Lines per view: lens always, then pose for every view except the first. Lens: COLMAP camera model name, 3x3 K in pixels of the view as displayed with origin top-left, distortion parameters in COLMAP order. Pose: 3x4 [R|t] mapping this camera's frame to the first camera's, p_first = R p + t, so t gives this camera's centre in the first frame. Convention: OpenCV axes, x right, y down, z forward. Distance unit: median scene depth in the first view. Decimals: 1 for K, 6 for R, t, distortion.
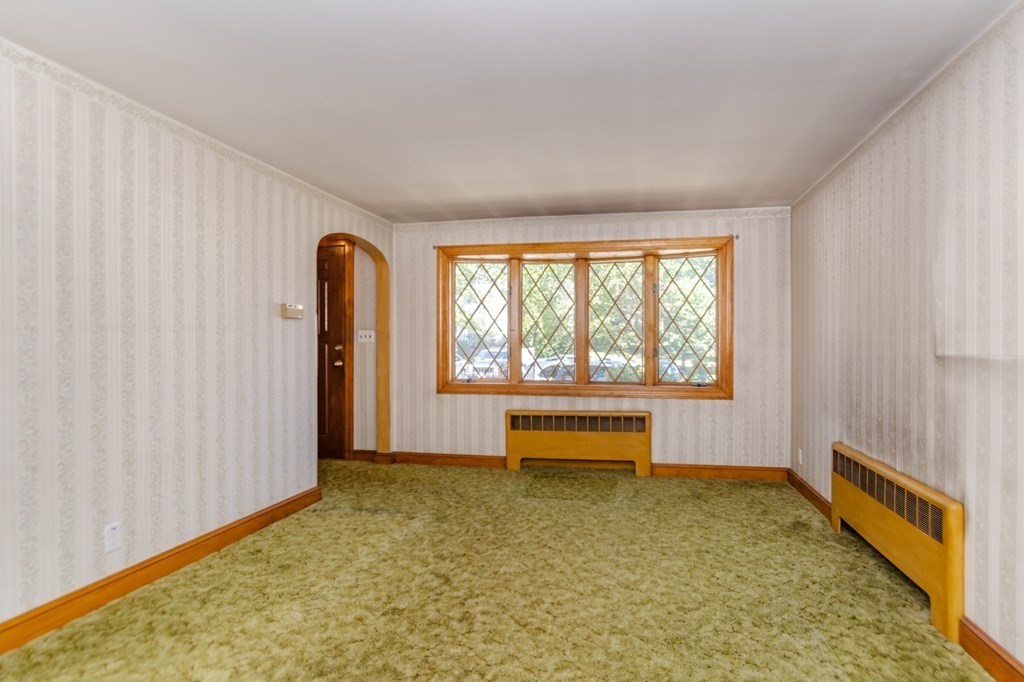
lens RADIAL K [[529.4, 0, 512.0], [0, 529.4, 341.0], [0, 0, 1]] dist [-0.018390, 0.010606]
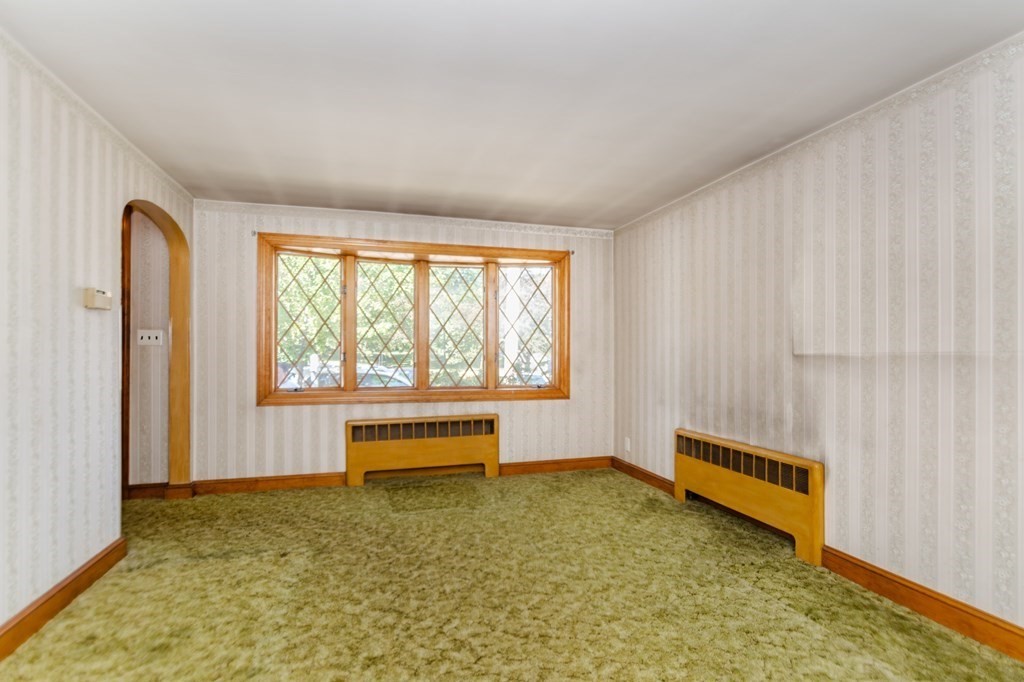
lens RADIAL K [[529.4, 0, 512.0], [0, 529.4, 341.0], [0, 0, 1]] dist [-0.018390, 0.010606]
pose [[0.879103, 0.012016, 0.476480, -0.267792], [-0.004642, 0.999851, -0.016650, 0.011115], [-0.476609, 0.012426, 0.879028, 0.095414]]
